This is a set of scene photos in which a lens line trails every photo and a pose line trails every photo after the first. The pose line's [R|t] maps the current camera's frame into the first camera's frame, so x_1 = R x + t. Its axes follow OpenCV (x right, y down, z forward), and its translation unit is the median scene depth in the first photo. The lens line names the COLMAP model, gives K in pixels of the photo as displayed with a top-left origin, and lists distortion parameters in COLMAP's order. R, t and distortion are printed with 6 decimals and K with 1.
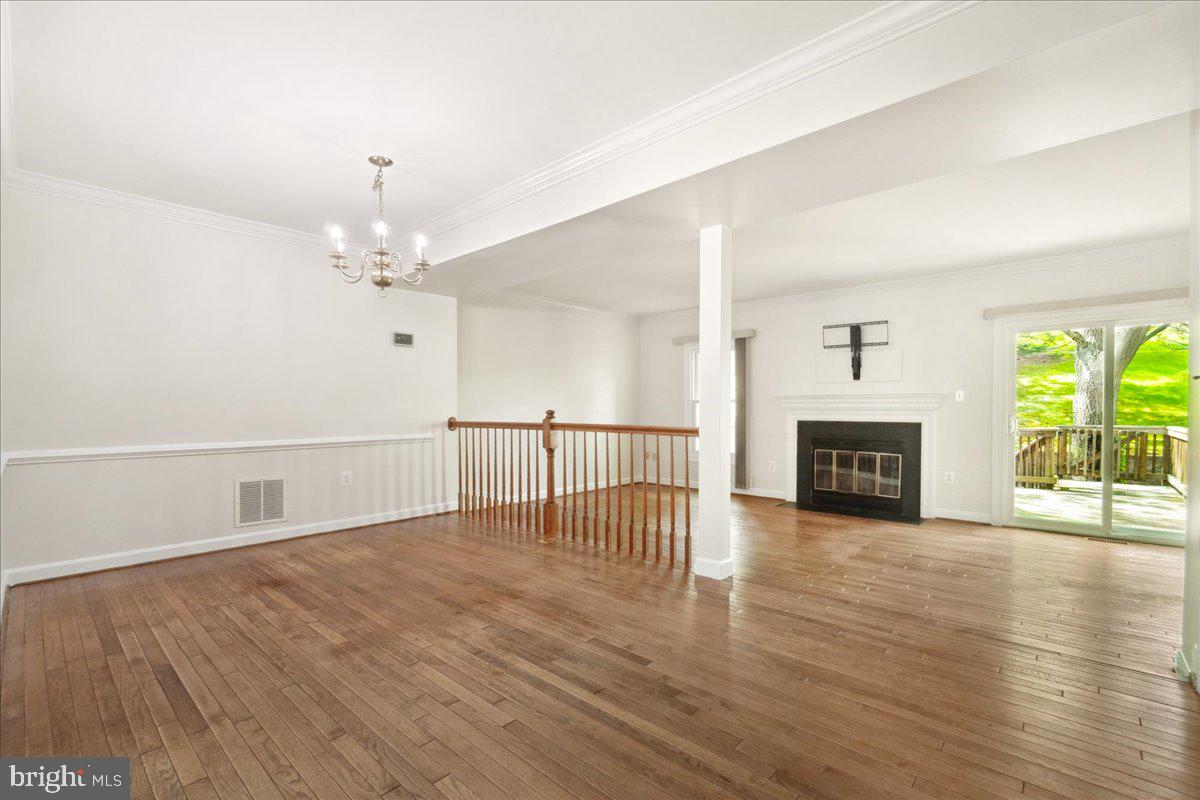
lens RADIAL K [[534.0, 0, 590.2], [0, 534.0, 419.2], [0, 0, 1]] dist [-0.001061, 0.000330]
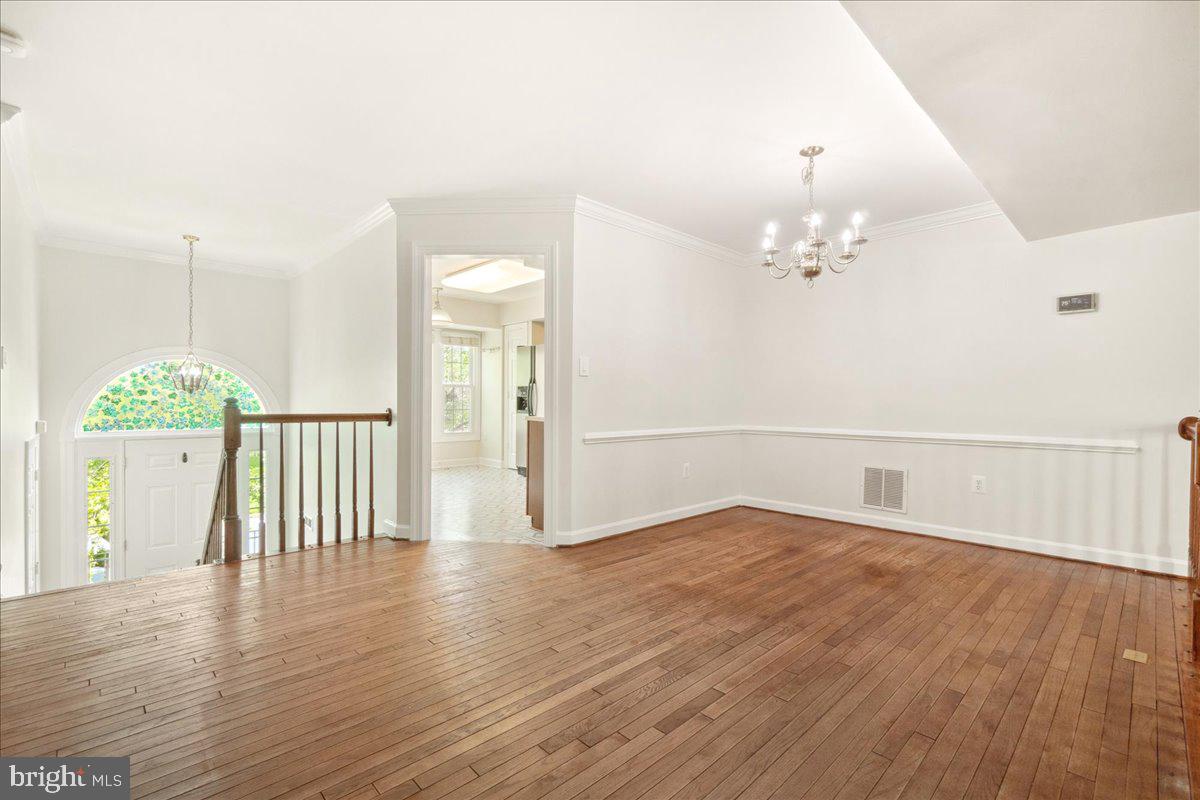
lens RADIAL K [[528.0, 0, 598.7], [0, 528.0, 403.8], [0, 0, 1]] dist [-0.000383, 0.000102]
pose [[-0.060057, 0.009153, -0.998153, 0.403967], [-0.027067, 0.999575, 0.010794, -0.008099], [0.997828, 0.027665, -0.059784, 0.440448]]
